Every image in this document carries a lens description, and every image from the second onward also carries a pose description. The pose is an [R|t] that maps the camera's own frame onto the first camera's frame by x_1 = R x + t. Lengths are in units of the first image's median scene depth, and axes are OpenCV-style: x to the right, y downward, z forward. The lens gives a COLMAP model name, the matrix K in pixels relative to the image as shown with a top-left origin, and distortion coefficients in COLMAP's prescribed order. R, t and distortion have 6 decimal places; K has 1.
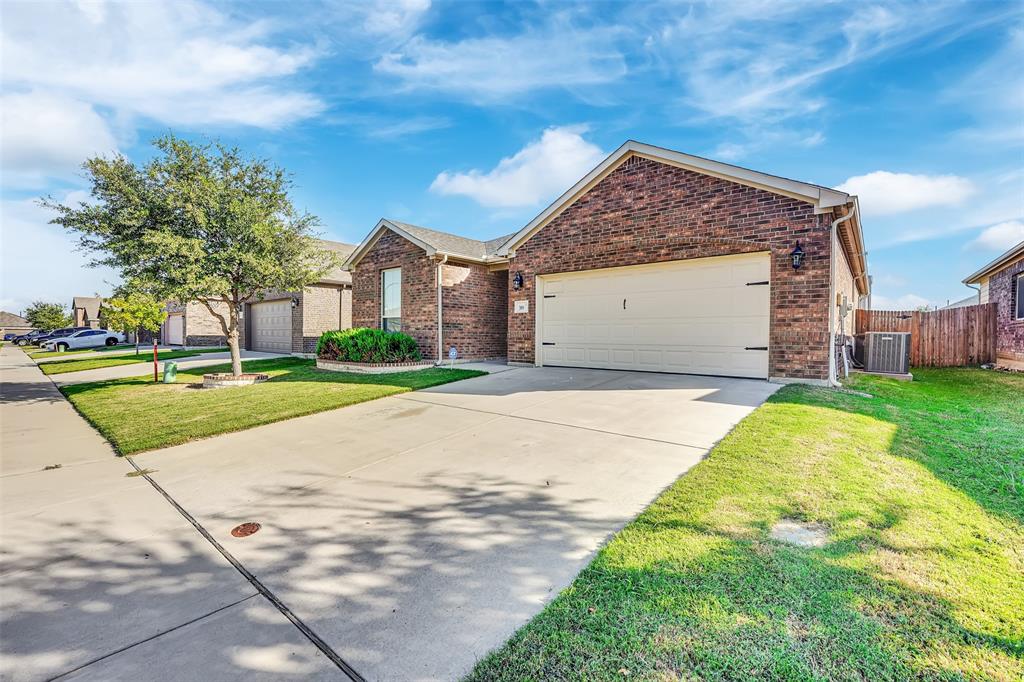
lens RADIAL K [[425.1, 0, 512.0], [0, 425.1, 341.0], [0, 0, 1]] dist [-0.002263, -0.000270]
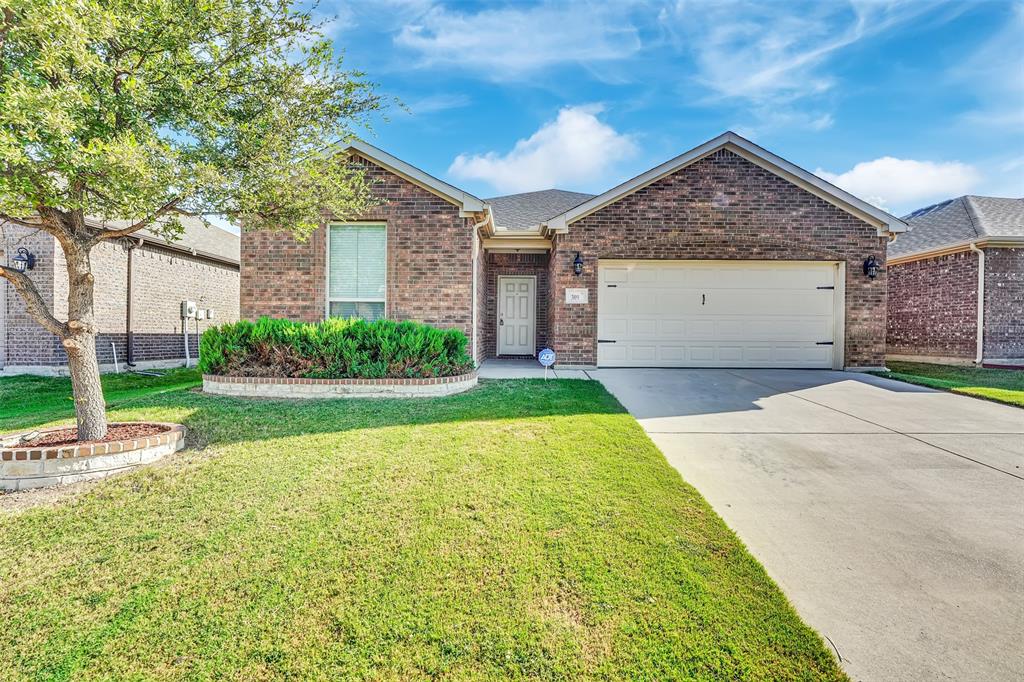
lens RADIAL K [[425.1, 0, 512.0], [0, 425.1, 341.0], [0, 0, 1]] dist [-0.002263, -0.000270]
pose [[0.771236, -0.007885, 0.636501, -0.727272], [0.005894, 0.999969, 0.005245, 0.000121], [-0.636522, -0.000294, 0.771258, 0.562528]]
